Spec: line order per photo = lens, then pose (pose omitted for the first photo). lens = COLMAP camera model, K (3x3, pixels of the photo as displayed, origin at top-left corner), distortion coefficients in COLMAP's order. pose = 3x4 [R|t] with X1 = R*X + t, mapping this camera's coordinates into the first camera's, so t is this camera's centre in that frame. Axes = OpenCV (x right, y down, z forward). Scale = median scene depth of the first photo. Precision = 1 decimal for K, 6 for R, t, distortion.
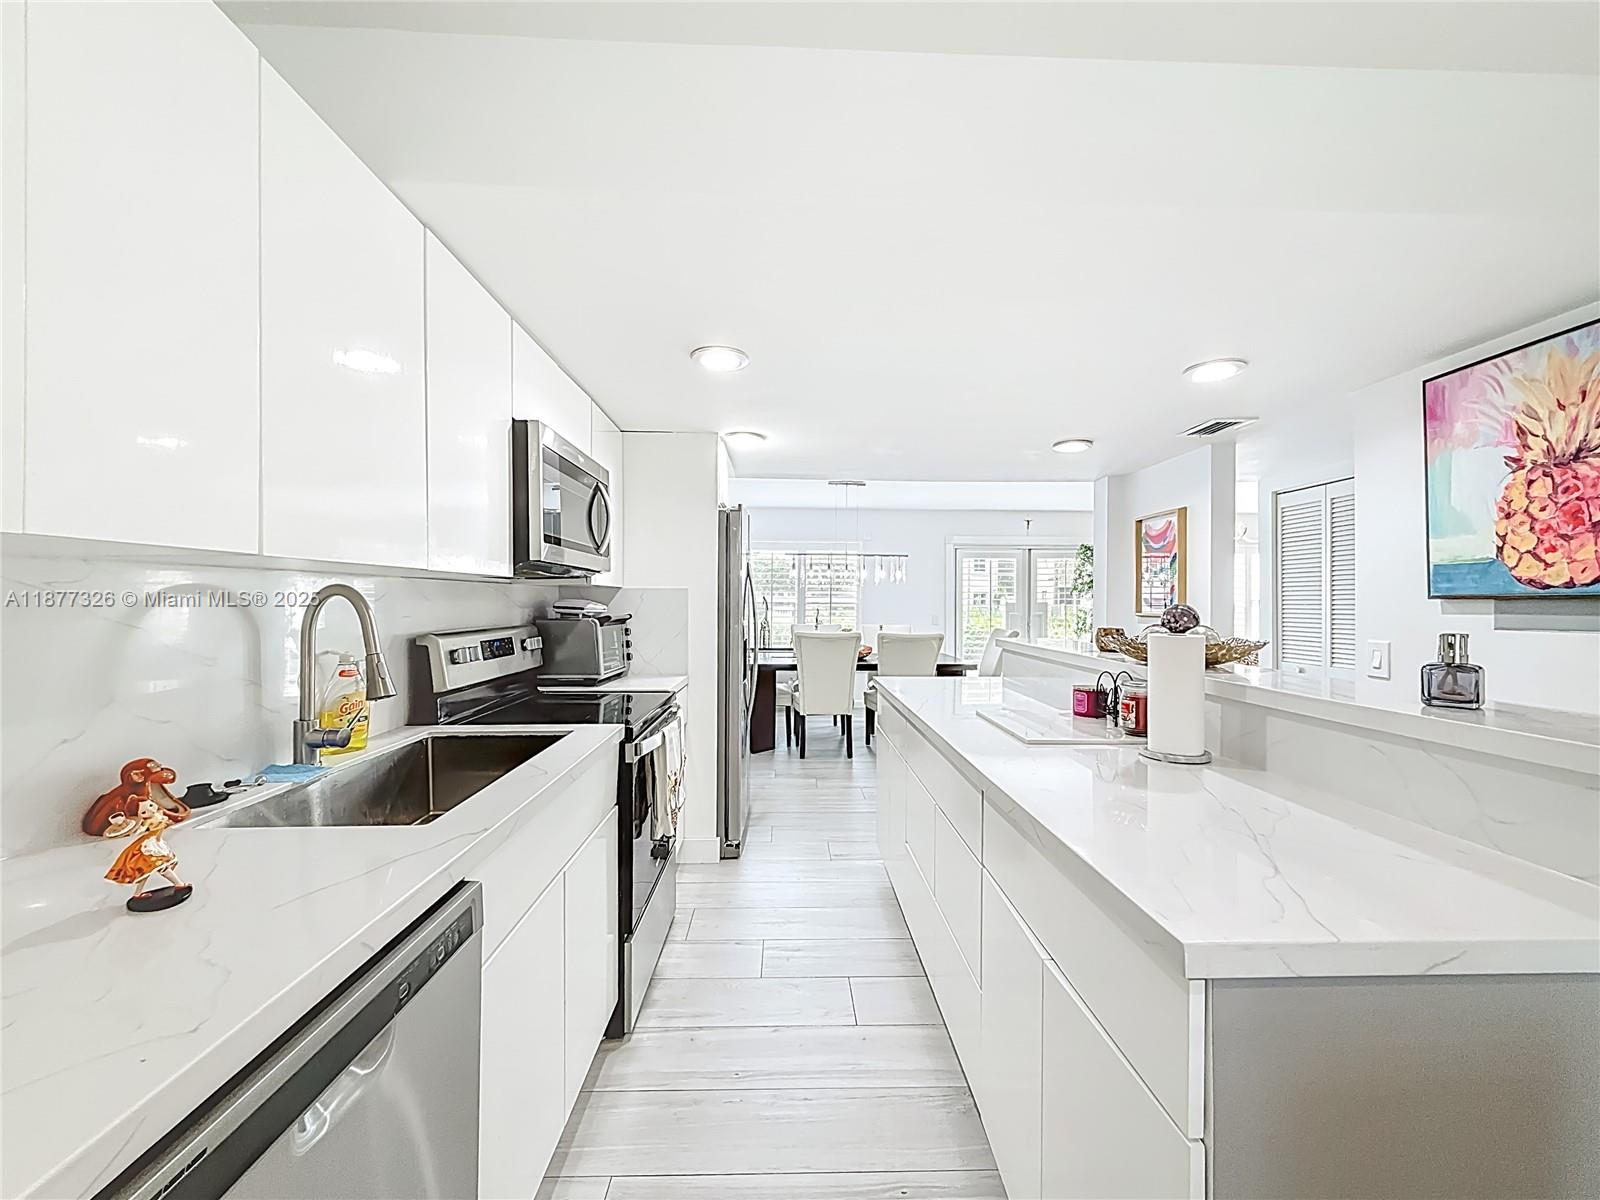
lens RADIAL K [[655.0, 0, 799.1], [0, 655.0, 603.7], [0, 0, 1]] dist [0.000441, -0.000339]
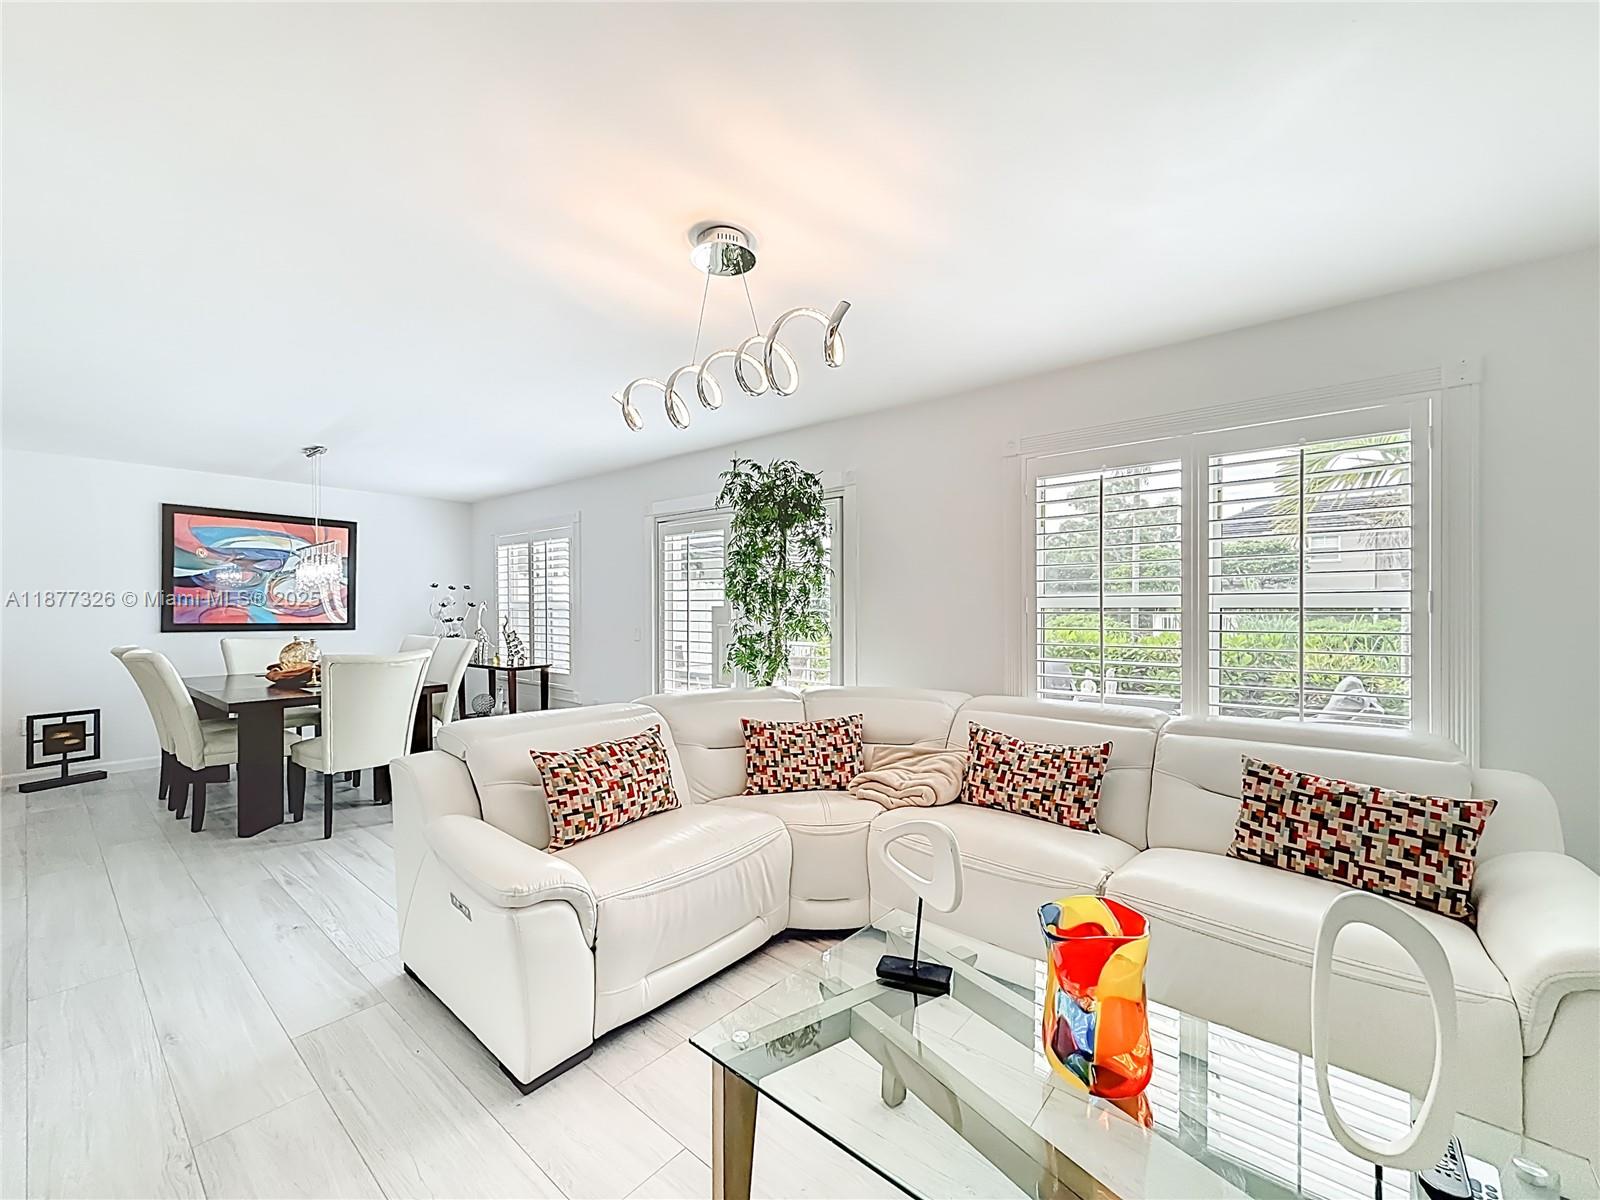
lens RADIAL K [[655.0, 0, 808.0], [0, 655.0, 608.5], [0, 0, 1]] dist [0.000441, -0.000339]
pose [[0.749163, -0.005129, -0.662366, 3.098643], [0.003290, 0.999987, -0.004022, 0.008473], [0.662378, 0.000834, 0.749170, 2.521697]]
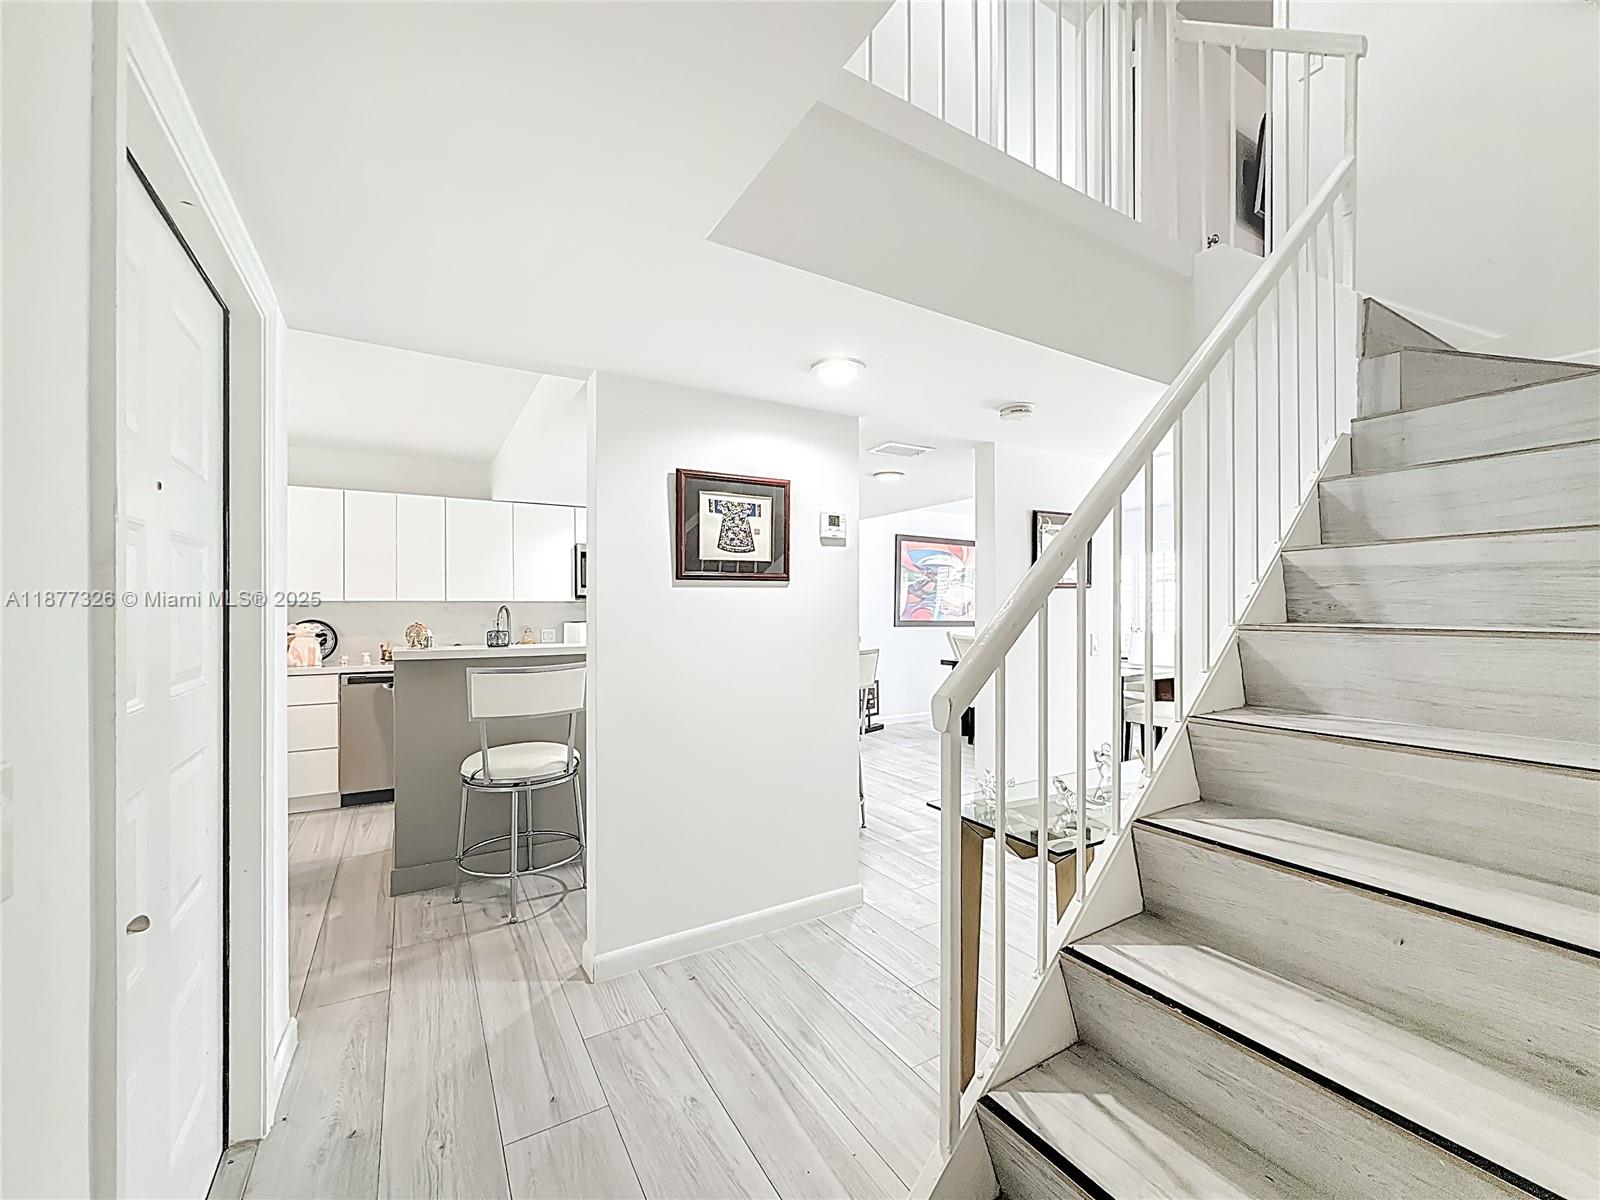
lens RADIAL K [[655.0, 0, 800.7], [0, 655.0, 607.9], [0, 0, 1]] dist [0.000441, -0.000339]
pose [[0.498435, -0.002698, -0.866923, 2.302574], [-0.002644, 0.999986, -0.004632, -0.002200], [0.866923, 0.004601, 0.498421, 0.497624]]
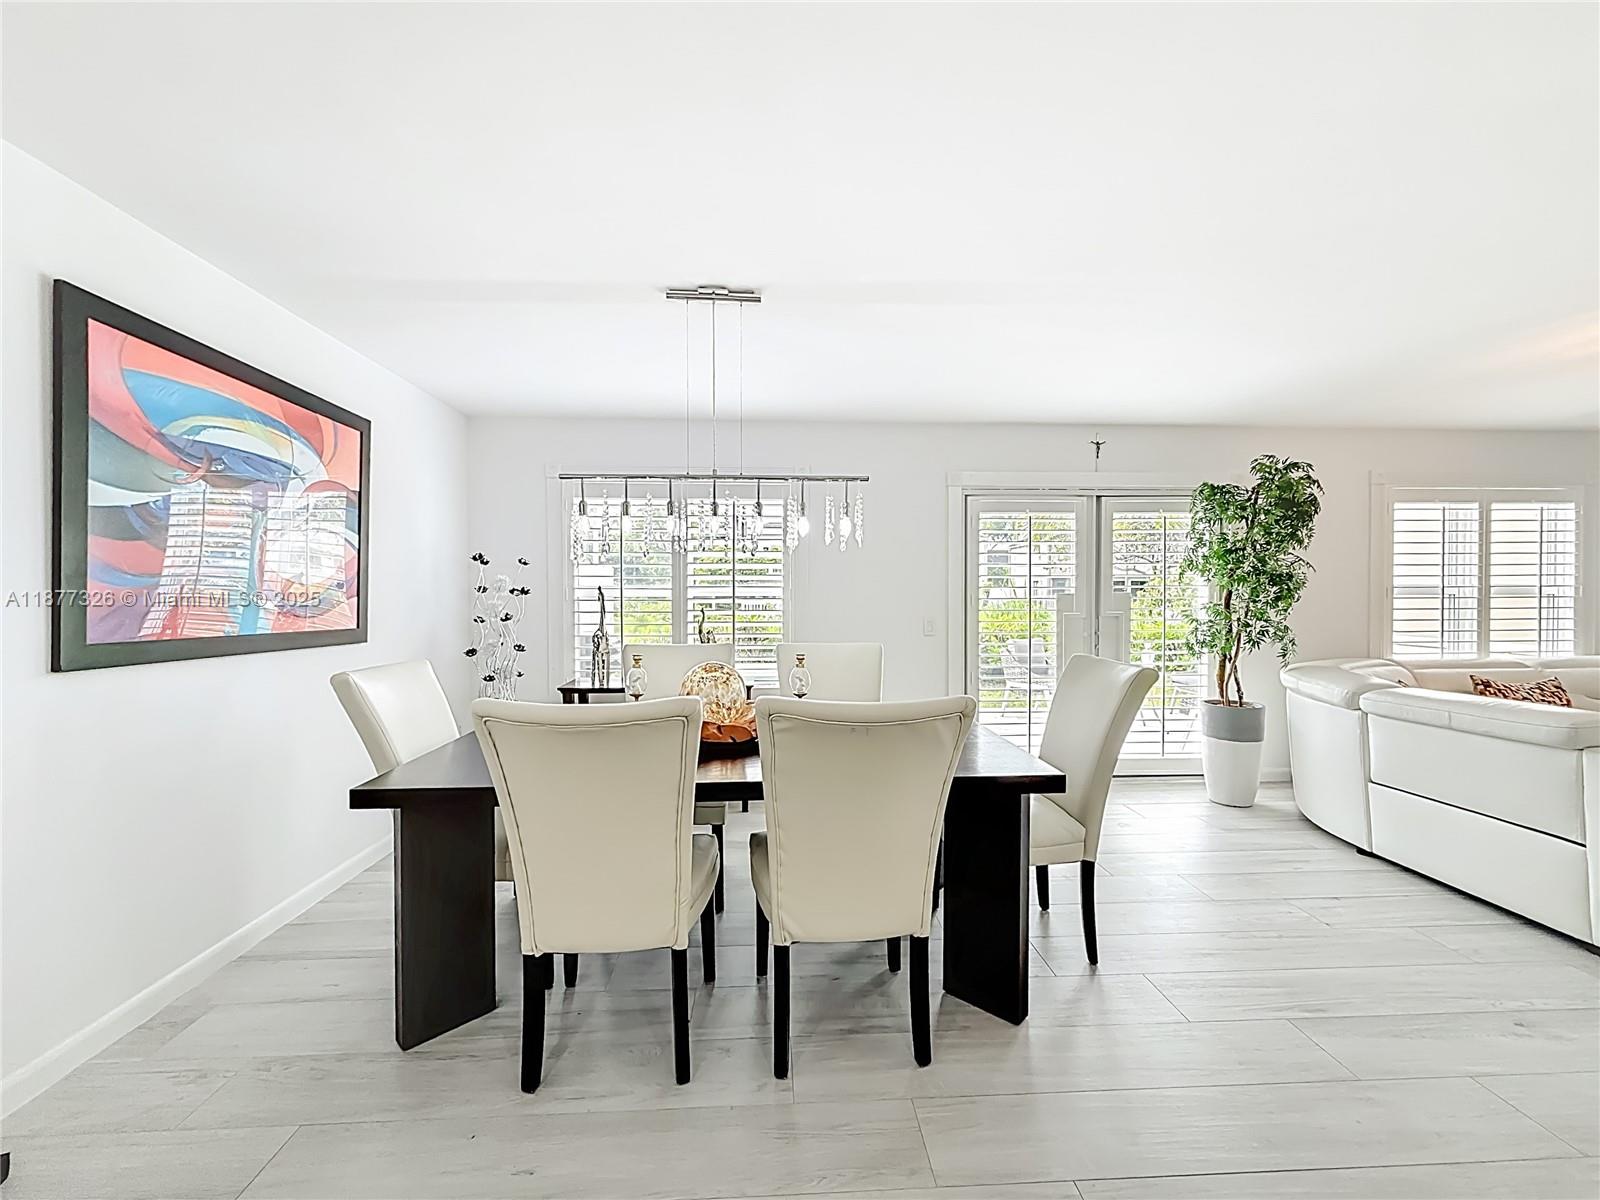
lens RADIAL K [[655.0, 0, 803.5], [0, 655.0, 594.0], [0, 0, 1]] dist [0.000441, -0.000339]
pose [[0.999499, -0.009664, 0.030126, 0.359101], [0.009772, 0.999946, -0.003457, -0.006541], [-0.030091, 0.003750, 0.999540, 1.879925]]
